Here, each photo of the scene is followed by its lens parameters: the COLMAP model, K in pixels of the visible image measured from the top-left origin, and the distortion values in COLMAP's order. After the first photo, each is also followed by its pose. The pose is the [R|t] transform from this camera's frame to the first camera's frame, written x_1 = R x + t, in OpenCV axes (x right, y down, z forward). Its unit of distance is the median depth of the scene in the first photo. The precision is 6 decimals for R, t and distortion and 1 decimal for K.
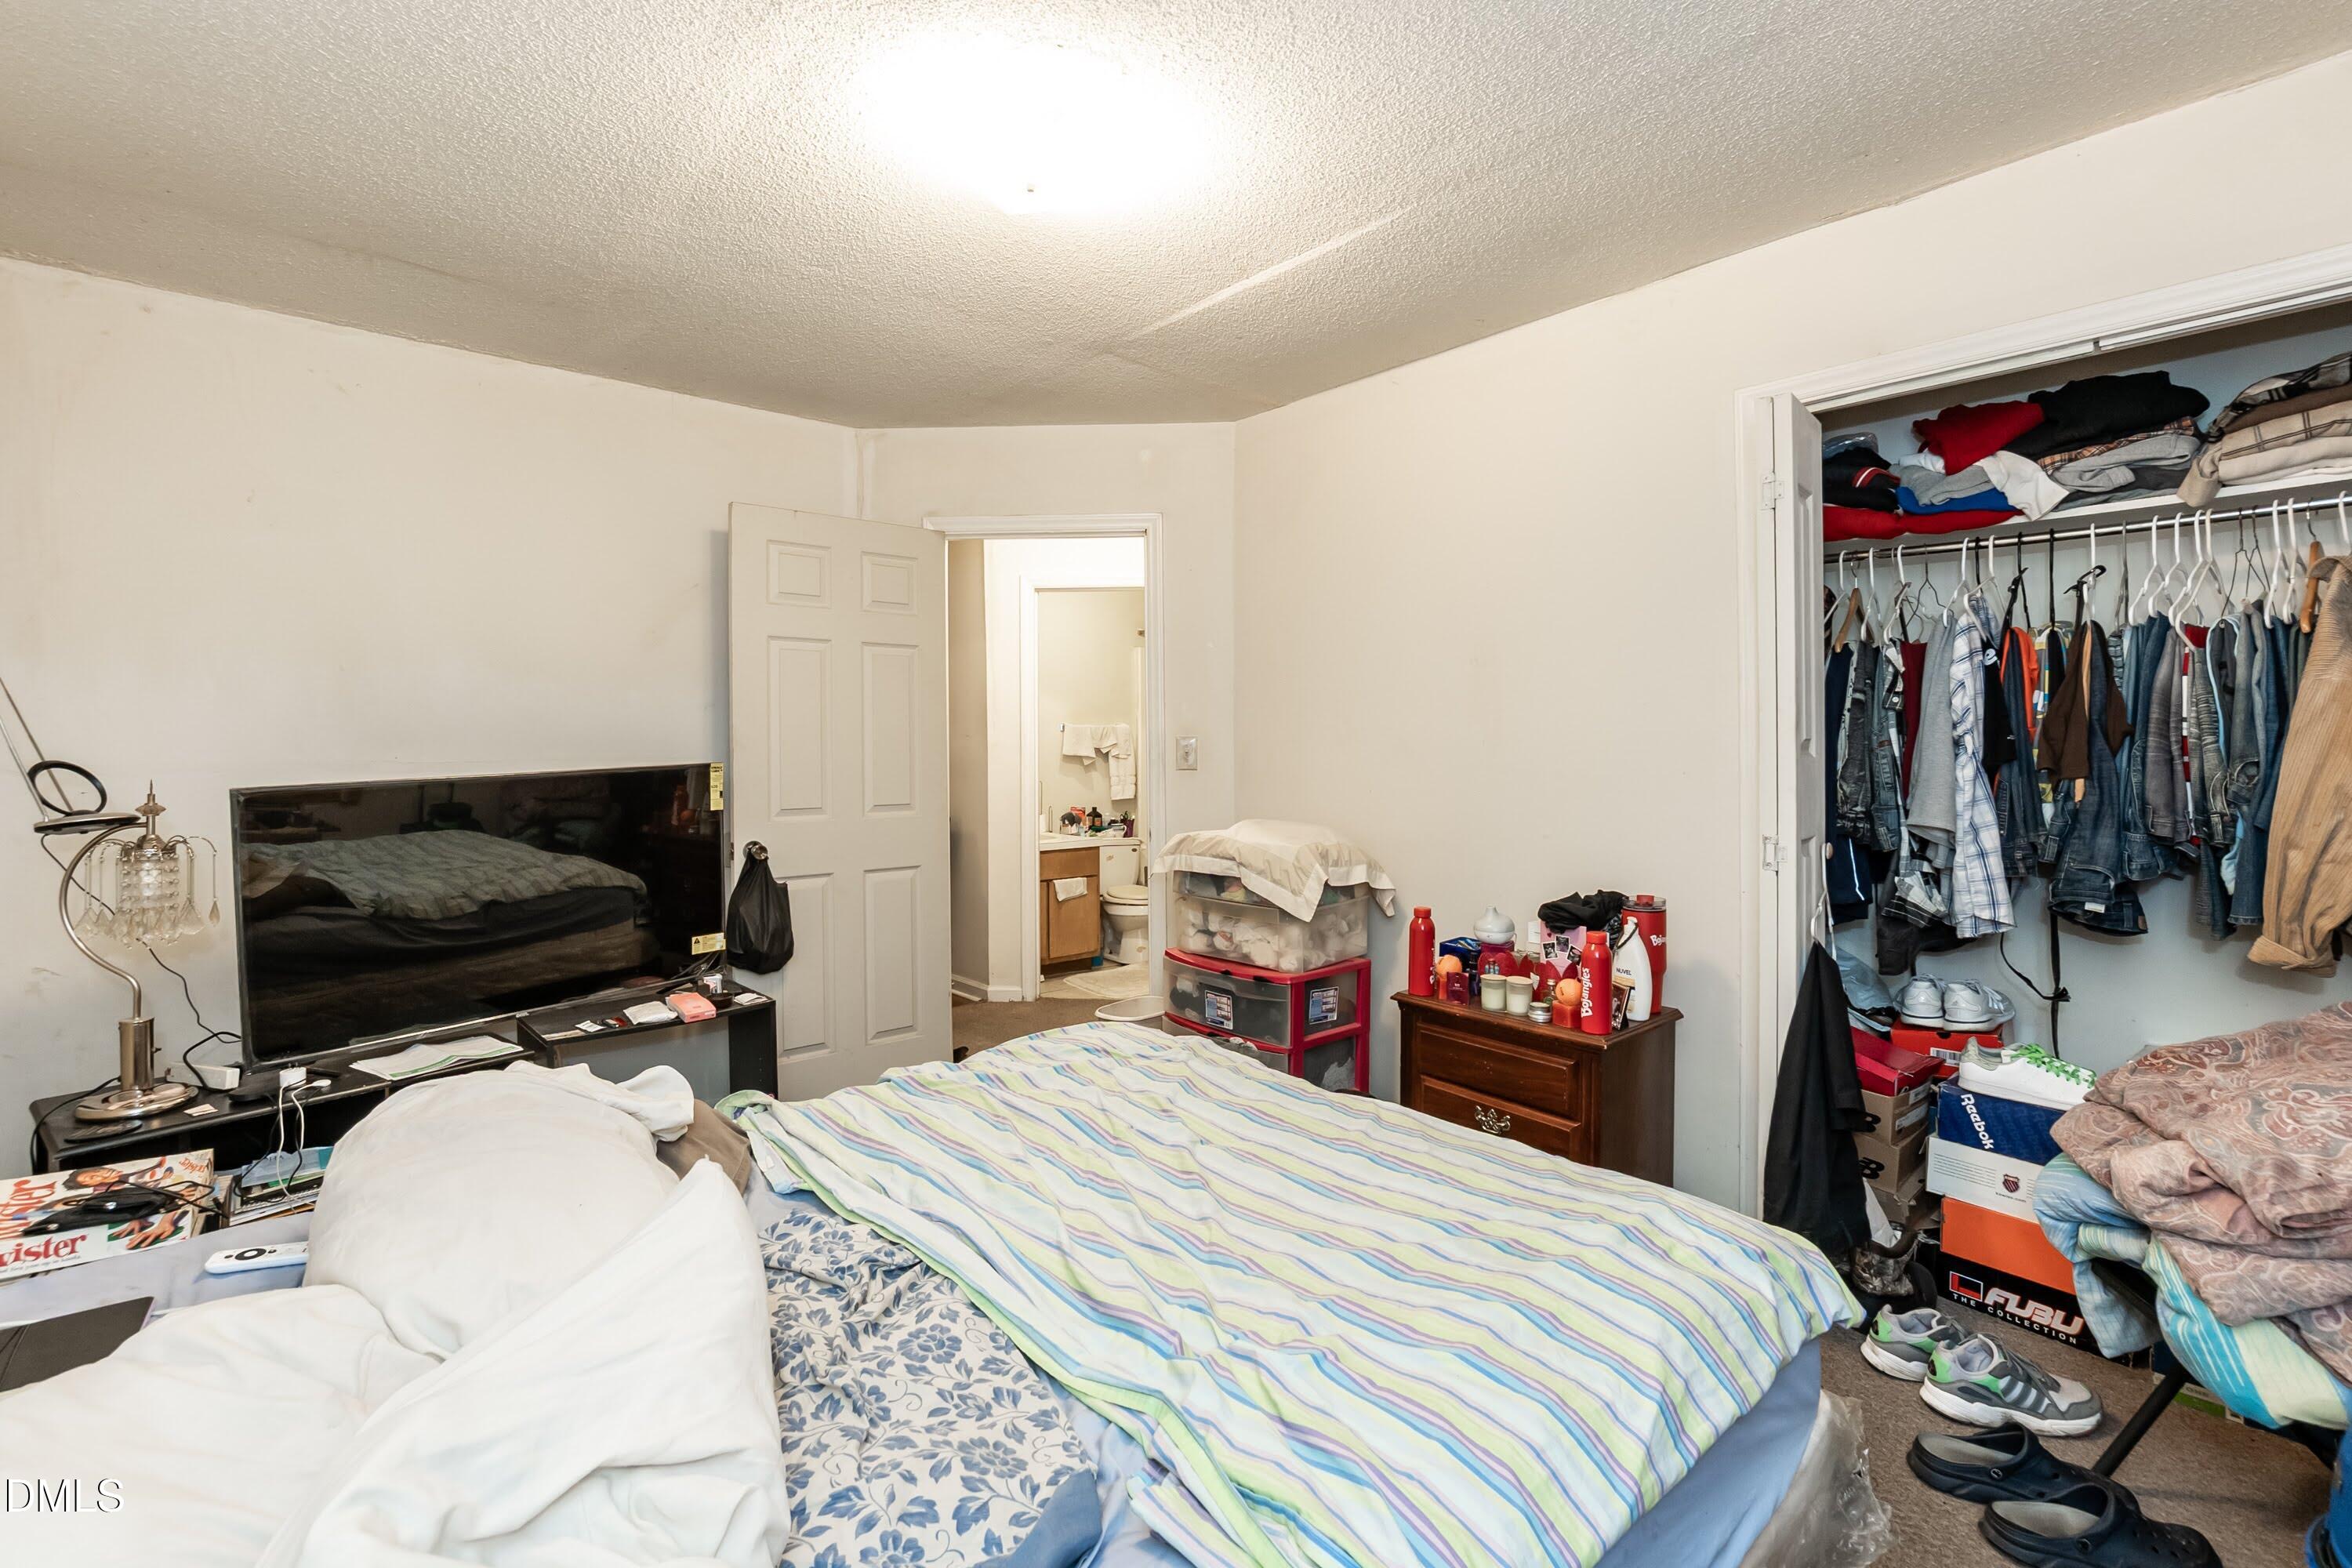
lens RADIAL K [[1038.1, 0, 1176.9], [0, 1038.1, 777.9], [0, 0, 1]] dist [-0.002390, -0.000305]
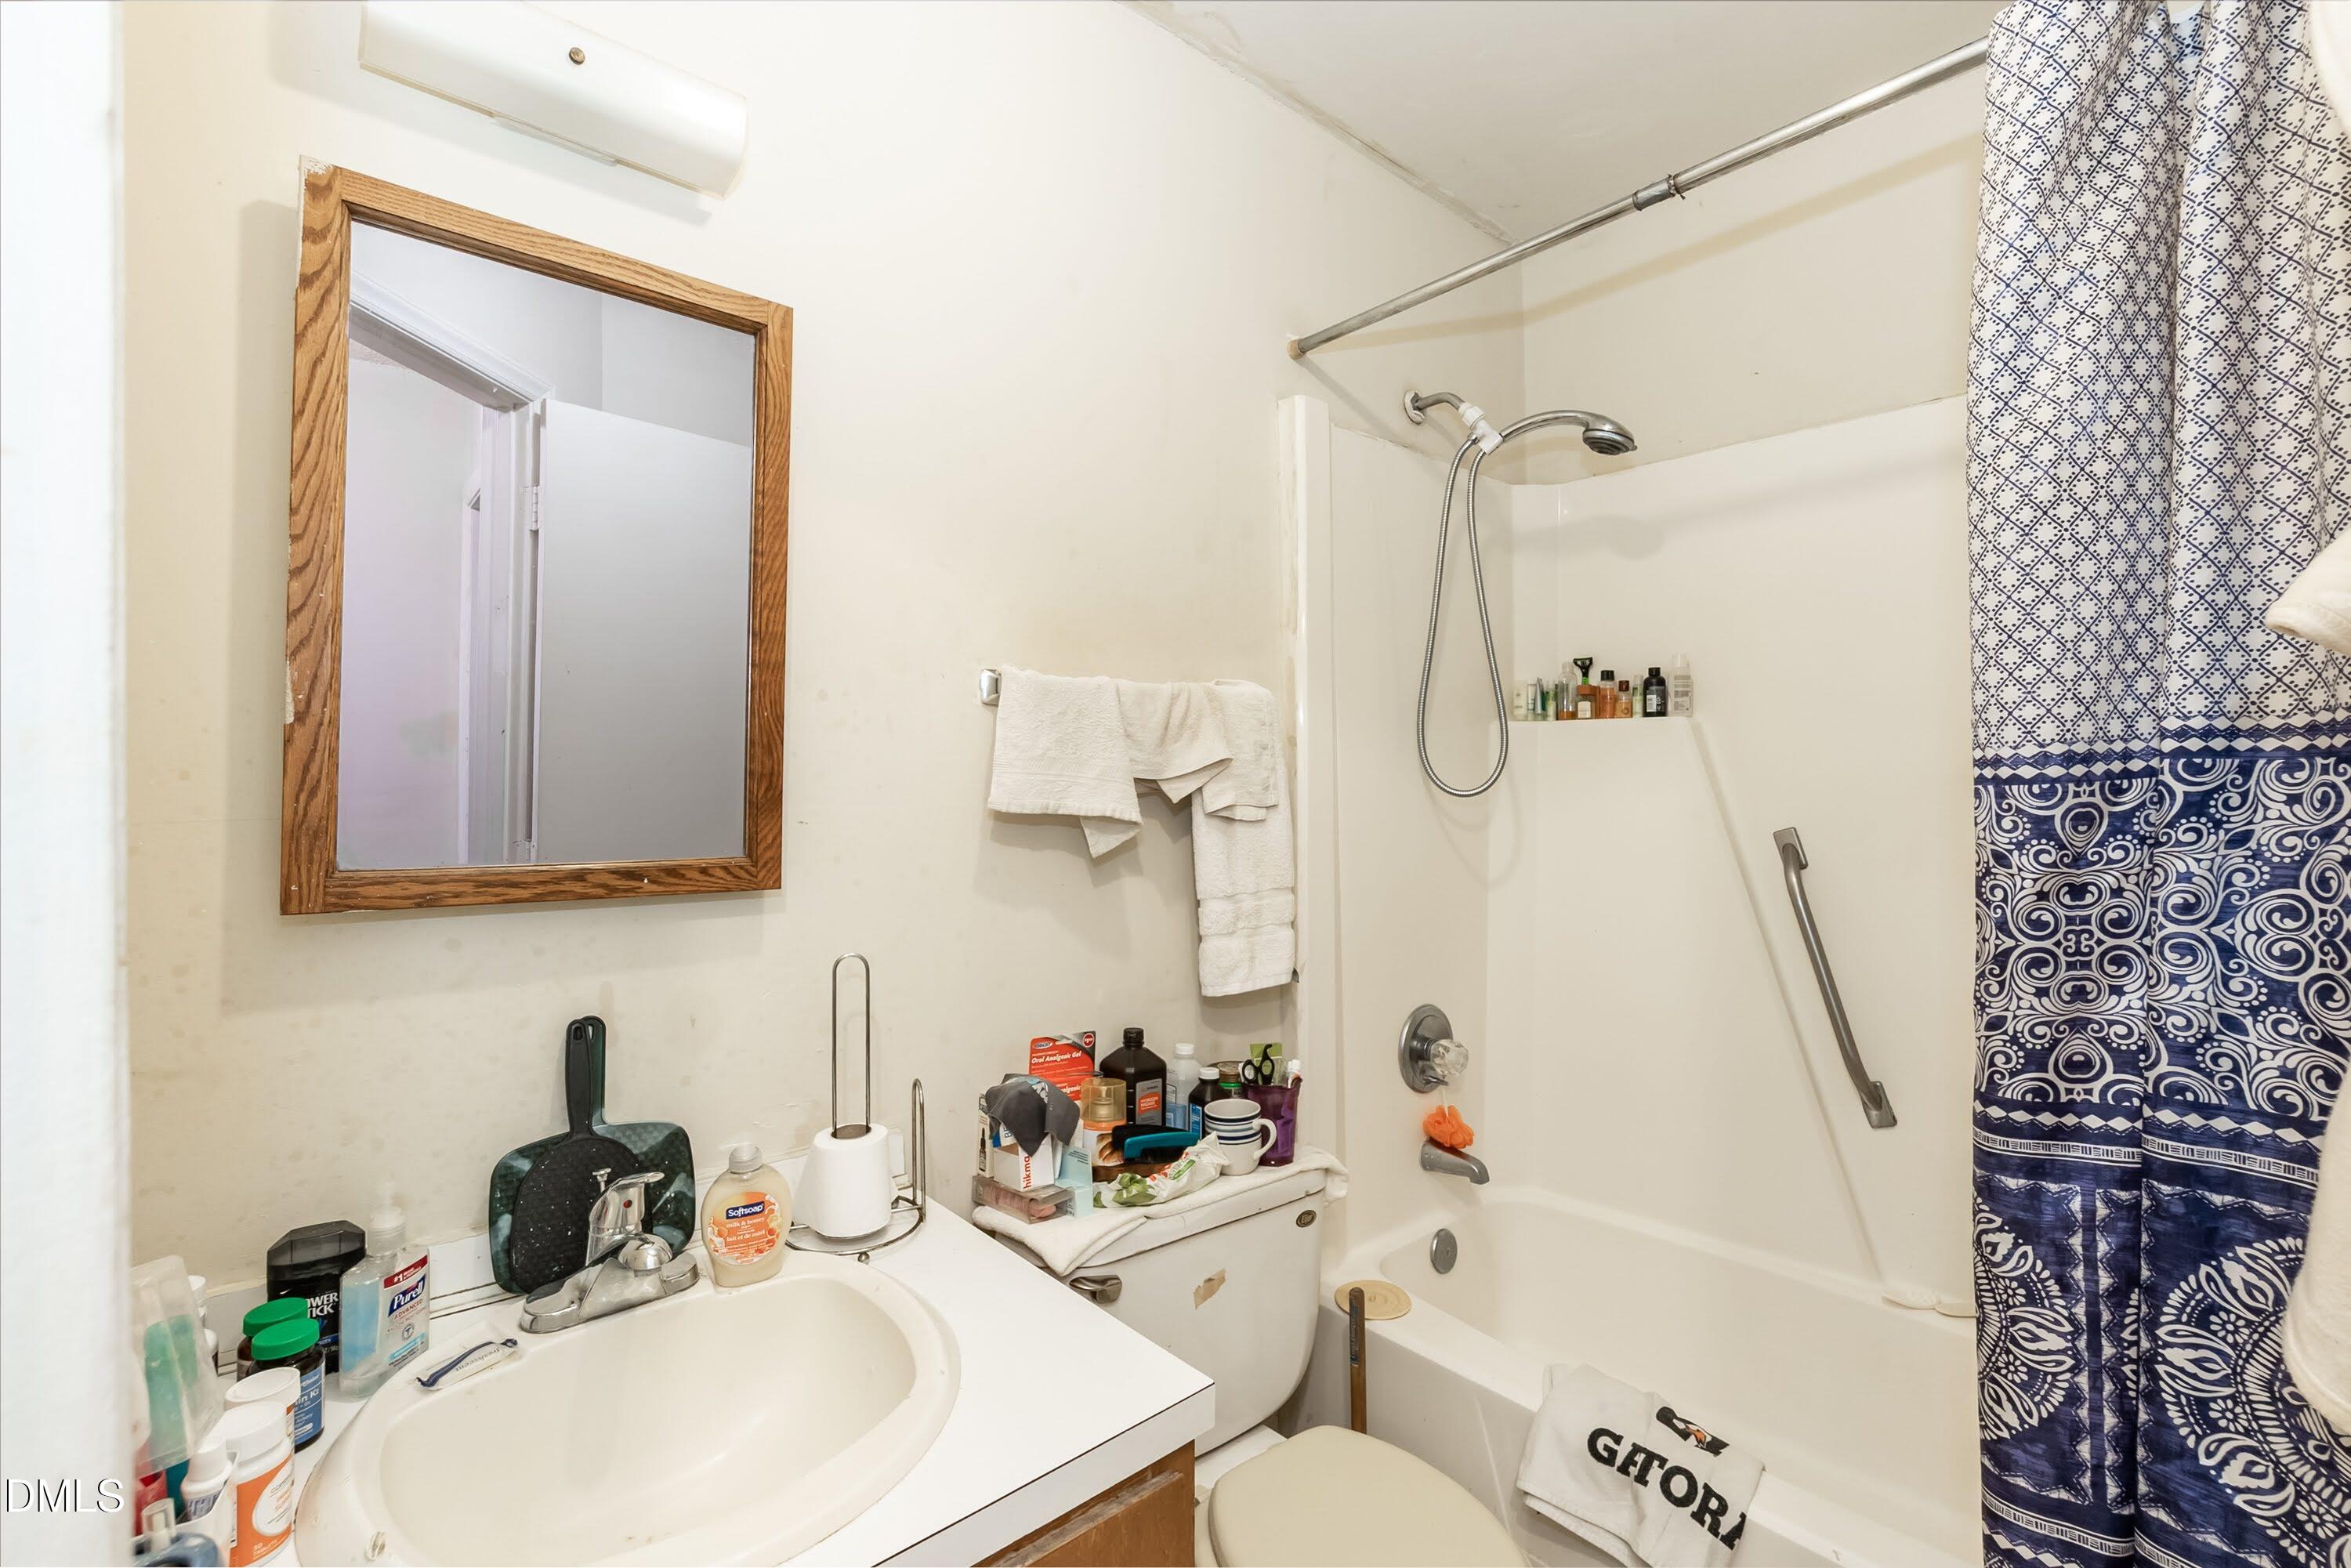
lens RADIAL K [[1037.6, 0, 1172.7], [0, 1037.6, 775.5], [0, 0, 1]] dist [-0.002390, -0.000305]
pose [[0.999936, 0.007397, -0.008575, -0.068783], [-0.007494, 0.999908, -0.011316, -0.027110], [0.008491, 0.011380, 0.999899, 0.765564]]
